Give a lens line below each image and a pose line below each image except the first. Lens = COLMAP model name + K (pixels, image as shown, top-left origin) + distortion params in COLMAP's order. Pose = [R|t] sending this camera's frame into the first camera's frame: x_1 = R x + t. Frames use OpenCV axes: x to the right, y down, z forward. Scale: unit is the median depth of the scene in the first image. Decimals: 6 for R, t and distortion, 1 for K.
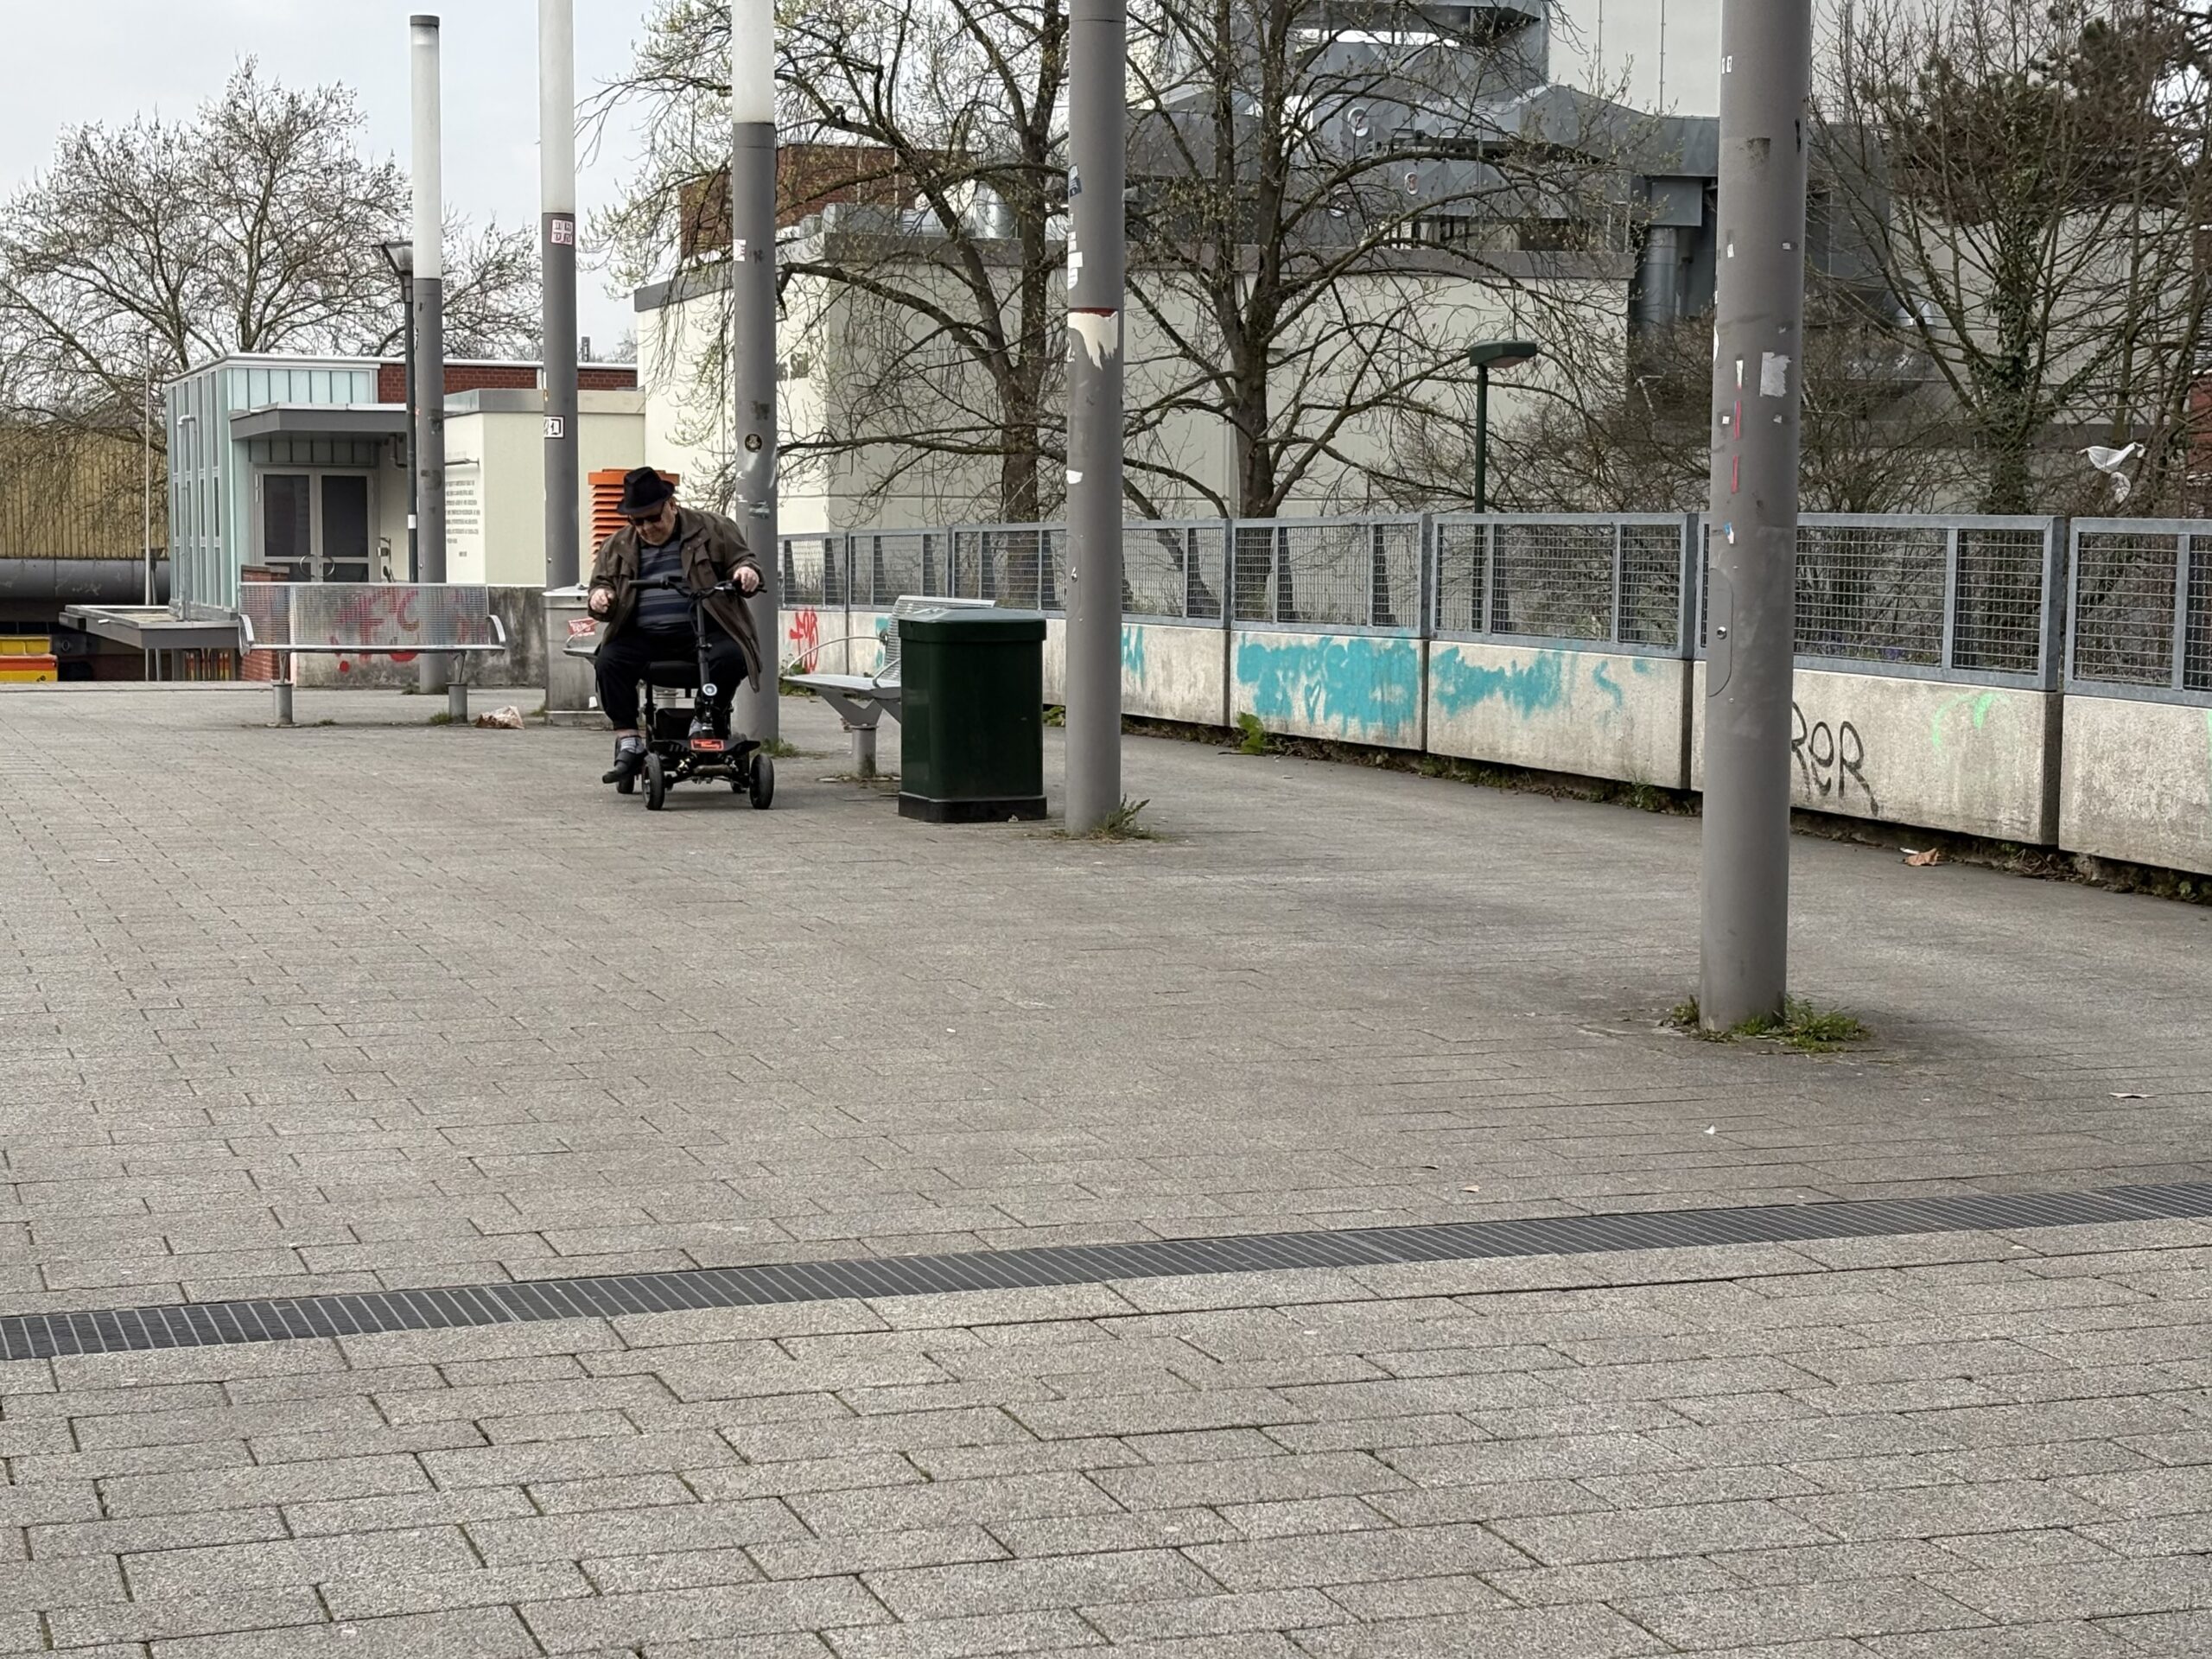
lens RADIAL K [[3363.2, 0, 1106.0], [0, 3363.2, 829.5], [0, 0, 1]] dist [0.099286, 0.006269]
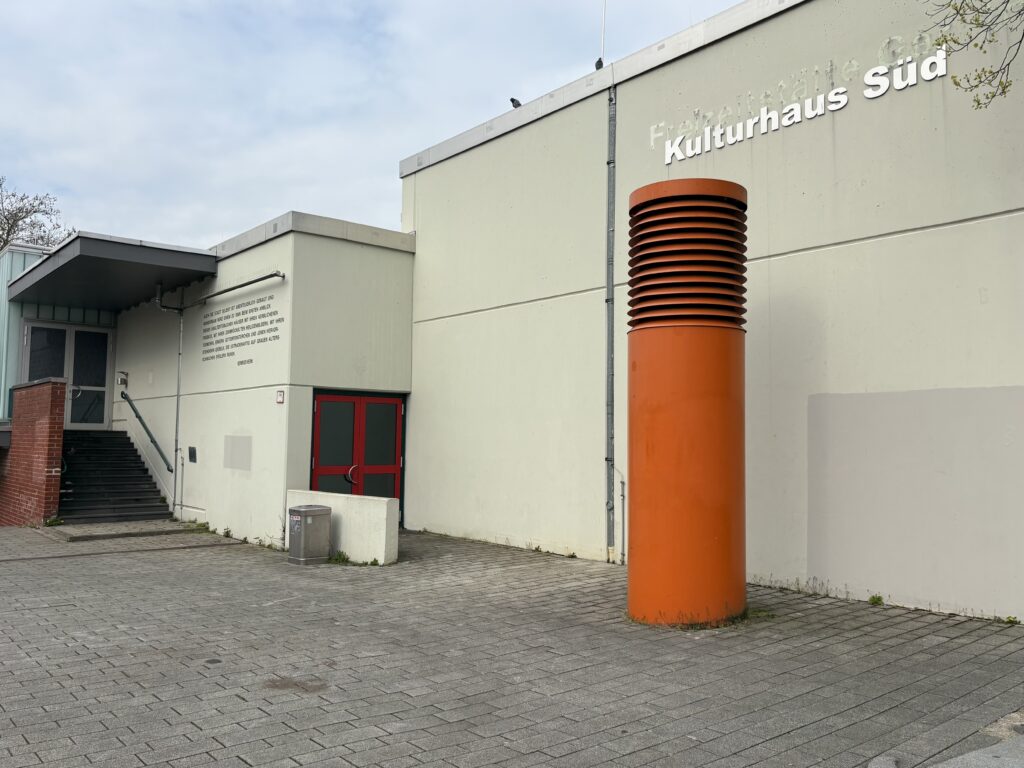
lens RADIAL K [[827.3, 0, 512.0], [0, 827.3, 384.0], [0, 0, 1]] dist [0.000062, 0.007747]
pose [[0.944496, 0.024586, 0.327601, -0.111292], [0.029864, 0.986641, -0.160146, -0.012290], [-0.327162, 0.161041, 0.931145, 0.398599]]
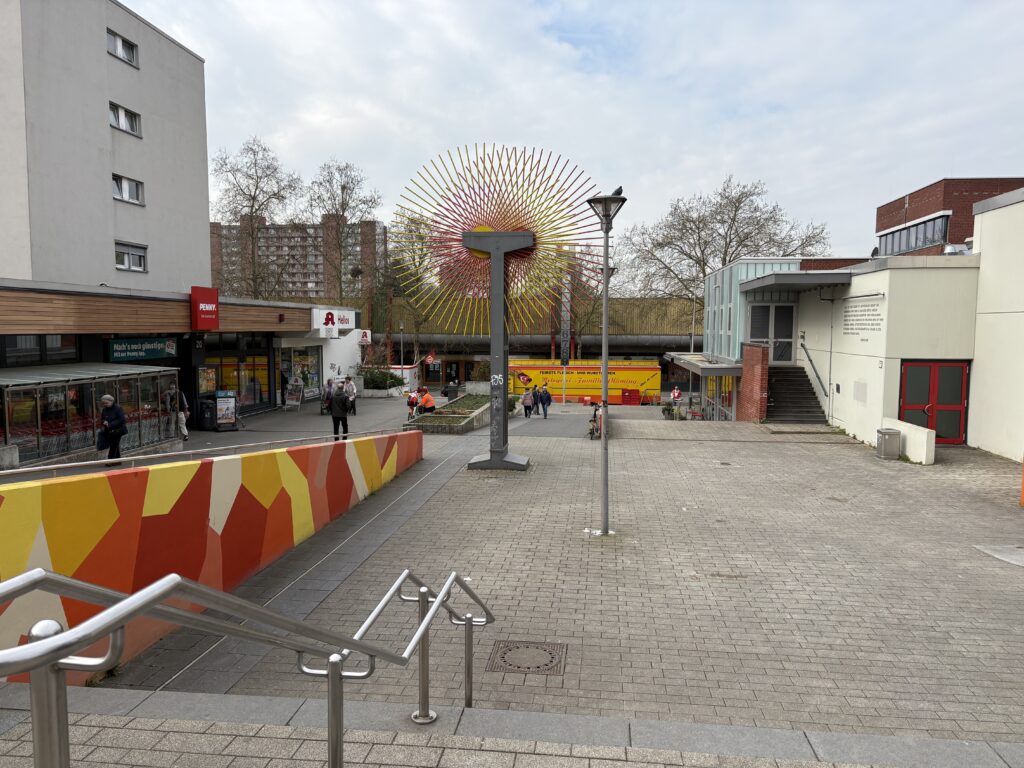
lens RADIAL K [[827.3, 0, 512.0], [0, 827.3, 384.0], [0, 0, 1]] dist [0.000062, 0.007747]
pose [[0.892061, 0.036483, -0.450440, -0.084962], [-0.045235, 0.998939, -0.008676, -0.022437], [0.449646, 0.028115, 0.892764, 0.250159]]
